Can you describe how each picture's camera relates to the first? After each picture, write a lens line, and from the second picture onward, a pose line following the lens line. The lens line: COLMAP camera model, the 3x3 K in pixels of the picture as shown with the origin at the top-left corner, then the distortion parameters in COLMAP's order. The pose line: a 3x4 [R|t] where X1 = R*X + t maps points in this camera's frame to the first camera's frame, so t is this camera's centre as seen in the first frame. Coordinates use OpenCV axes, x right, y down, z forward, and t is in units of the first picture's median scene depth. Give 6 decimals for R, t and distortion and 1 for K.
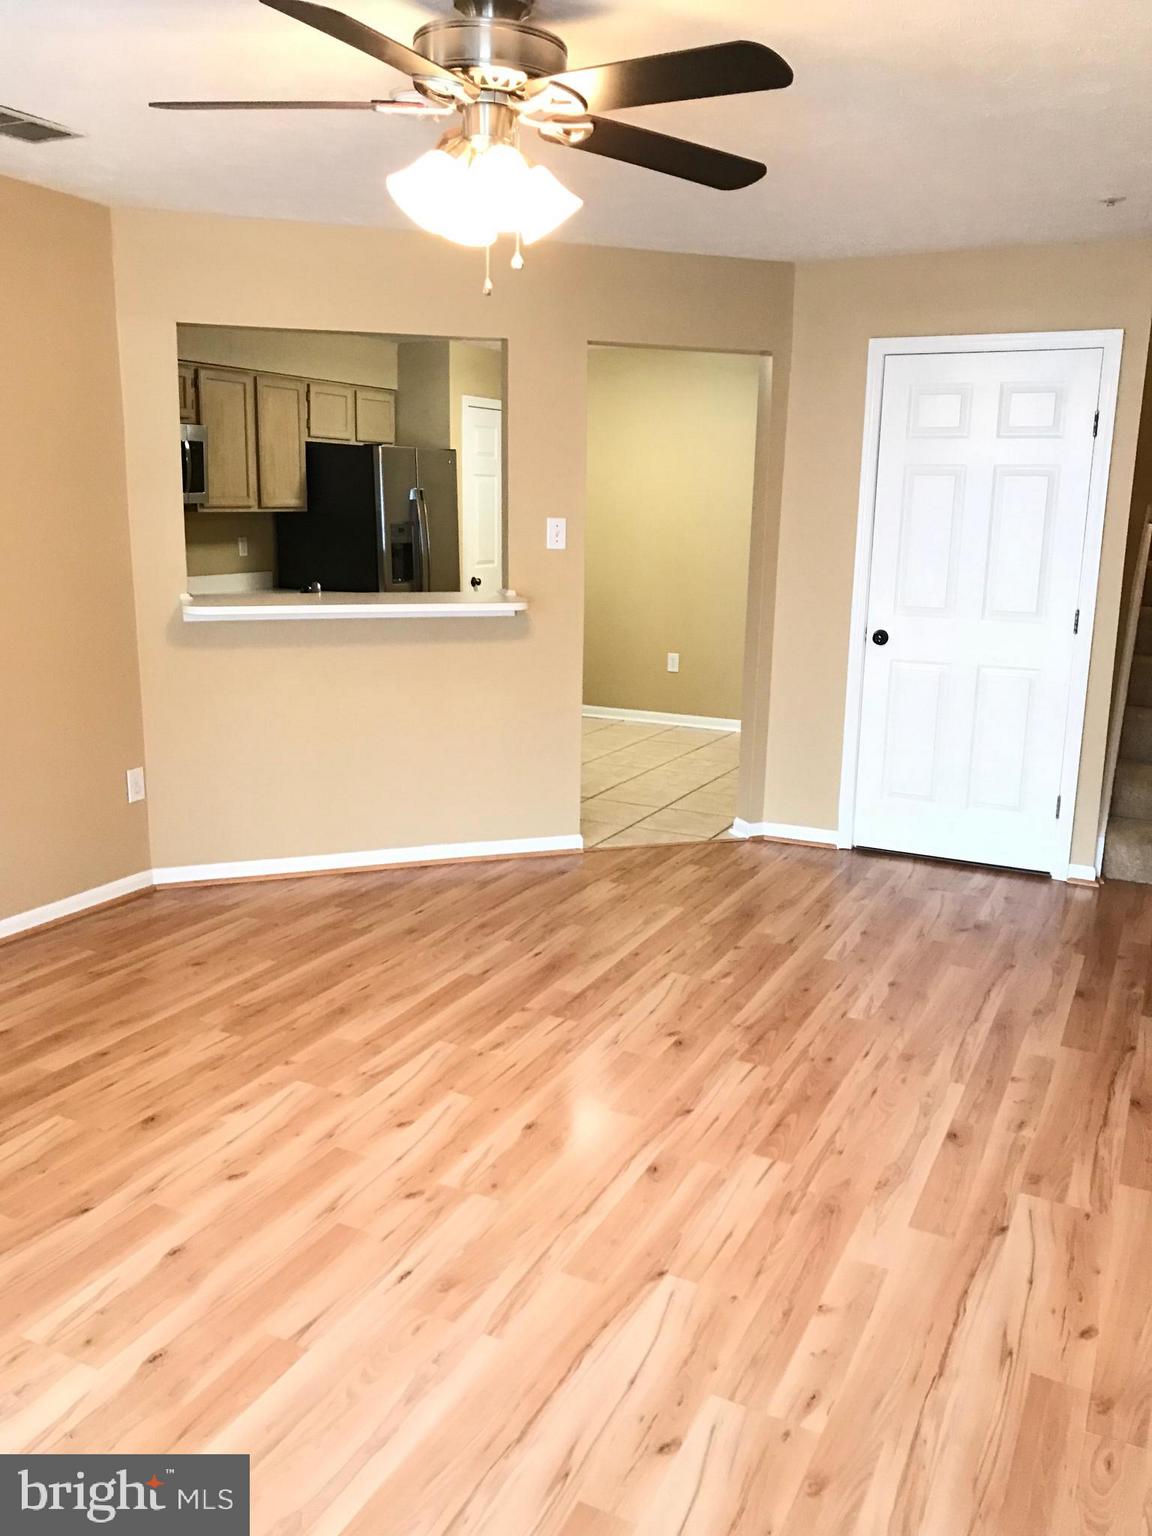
lens RADIAL K [[1233.0, 0, 576.0], [0, 1233.0, 768.0], [0, 0, 1]] dist [0.018655, 0.000124]
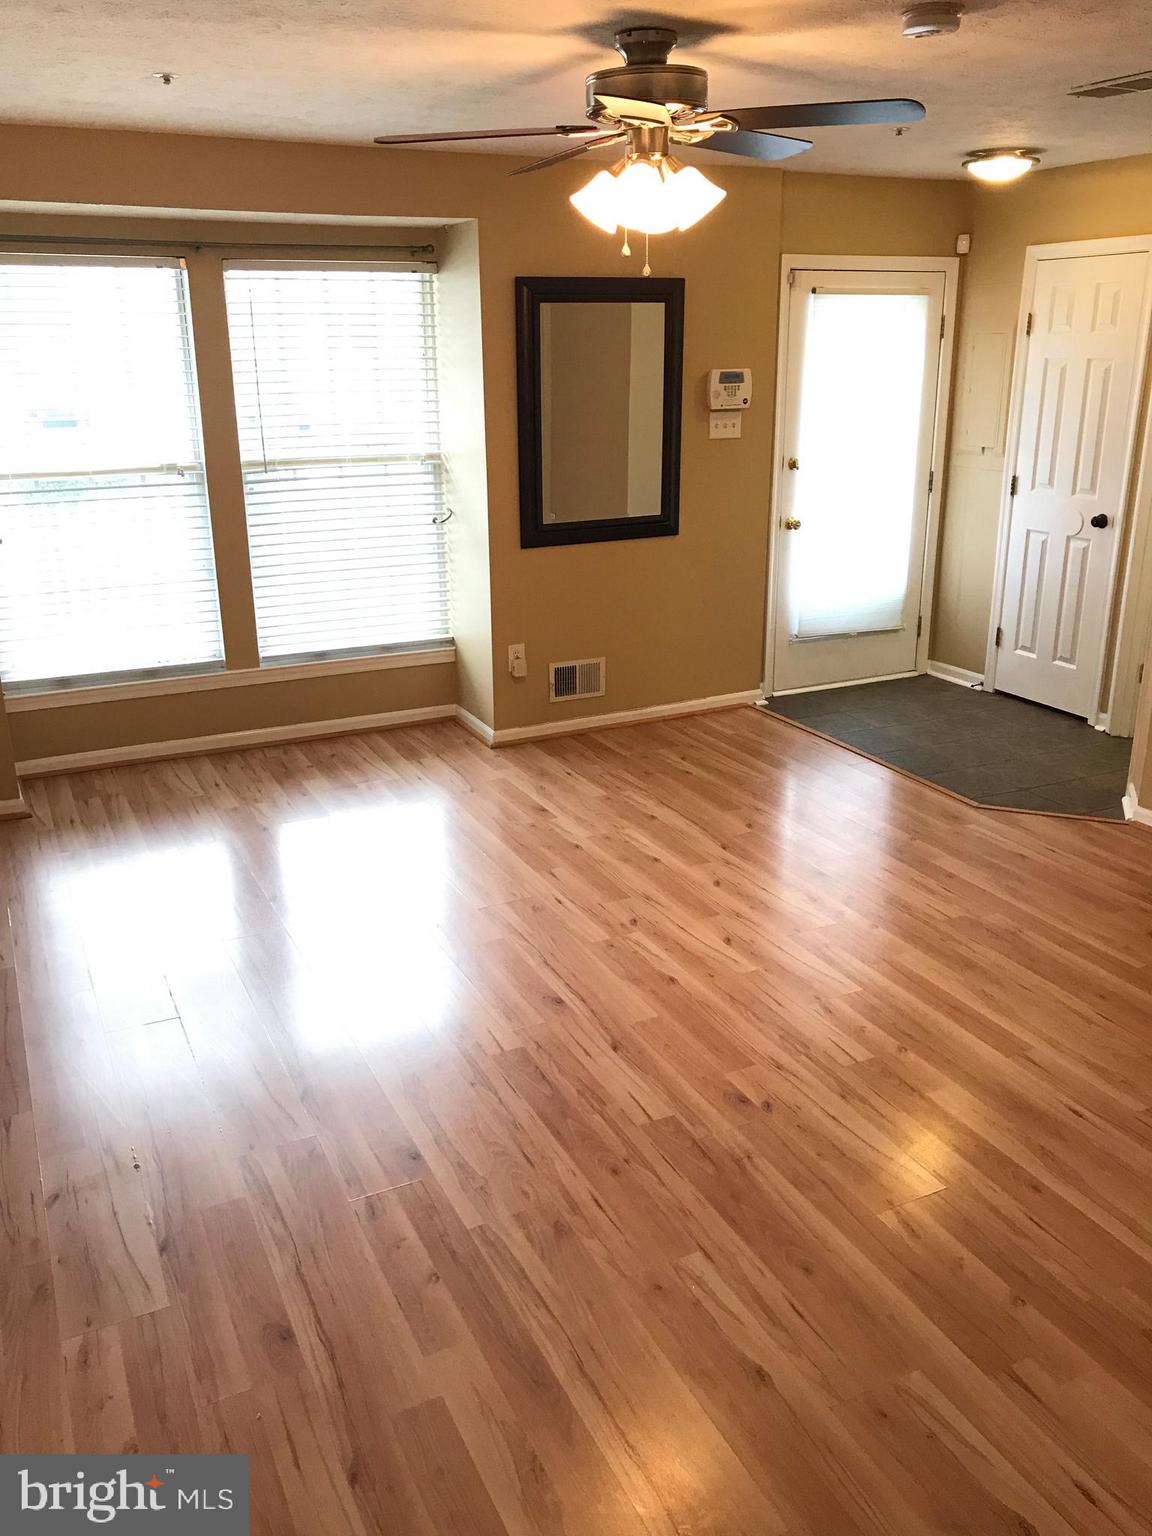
lens RADIAL K [[1247.3, 0, 576.0], [0, 1247.3, 768.0], [0, 0, 1]] dist [0.091462, -0.220750]
pose [[-0.613878, 0.243789, -0.750813, 0.717392], [-0.170451, 0.887745, 0.427615, -0.318561], [0.770779, 0.390481, -0.503413, 1.202353]]
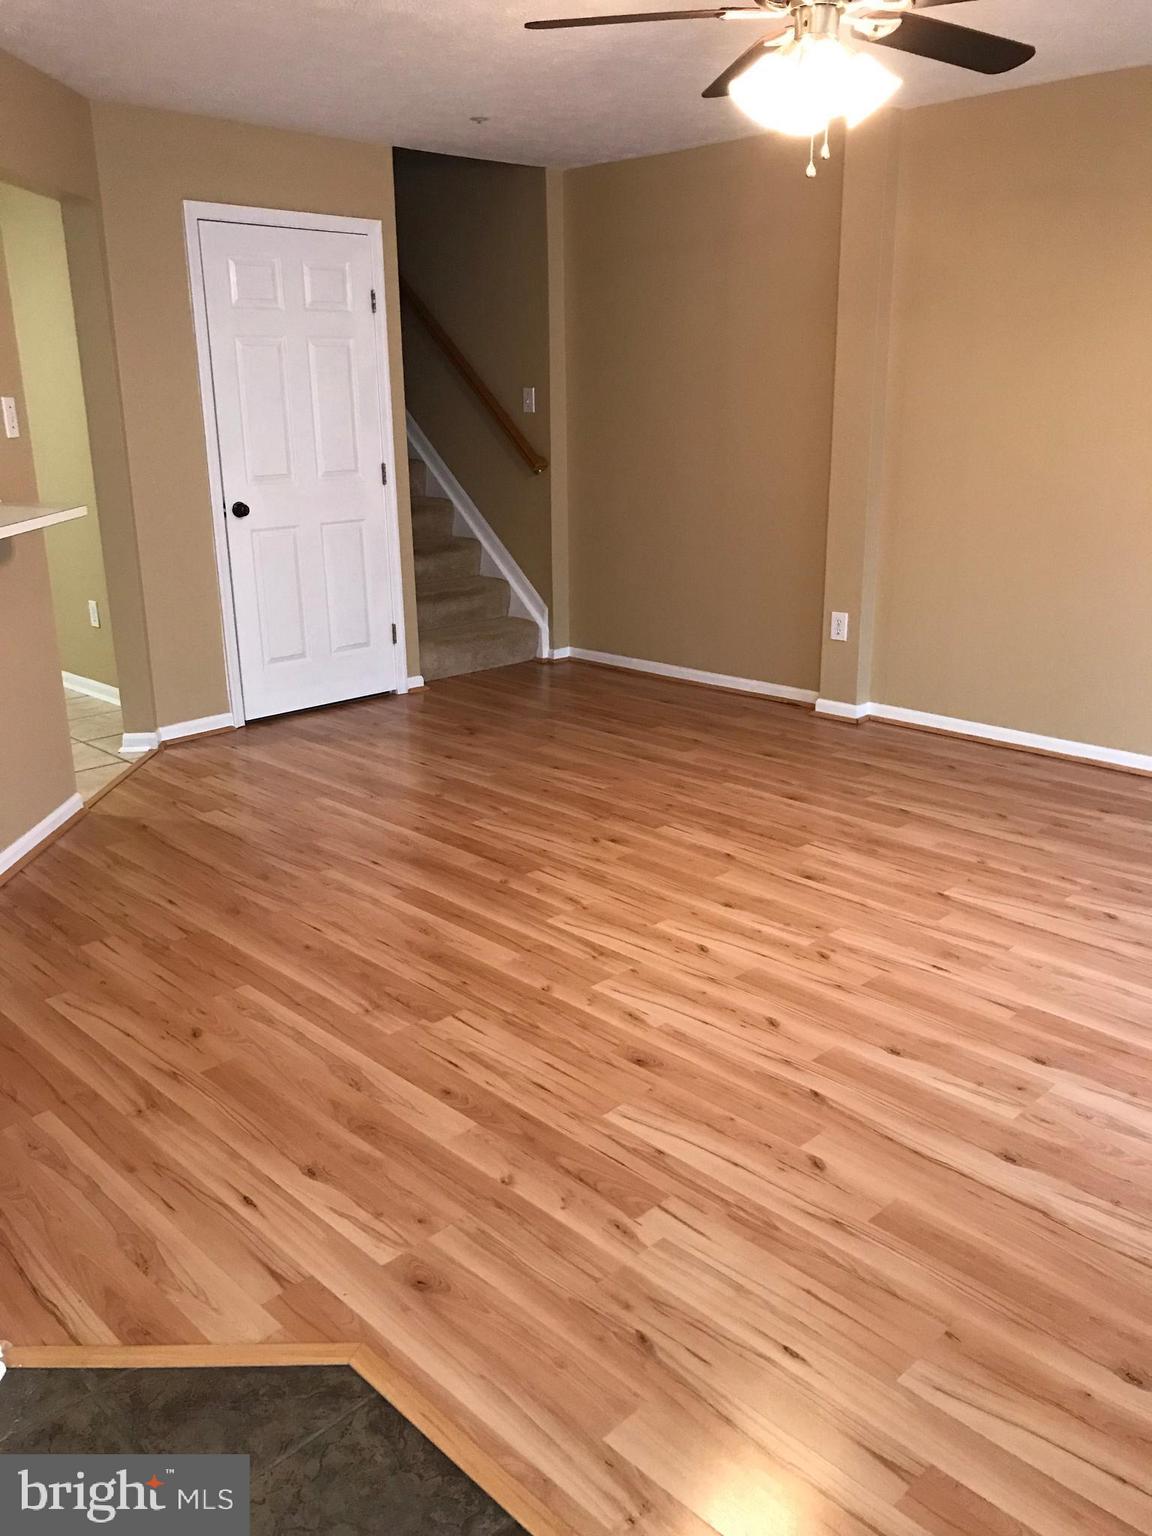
lens RADIAL K [[1247.3, 0, 576.0], [0, 1247.3, 768.0], [0, 0, 1]] dist [0.091462, -0.220750]
pose [[0.327104, -0.296567, 0.897246, -0.927064], [0.220557, 0.947215, 0.232676, -0.120181], [-0.918889, 0.121784, 0.375248, 0.553978]]
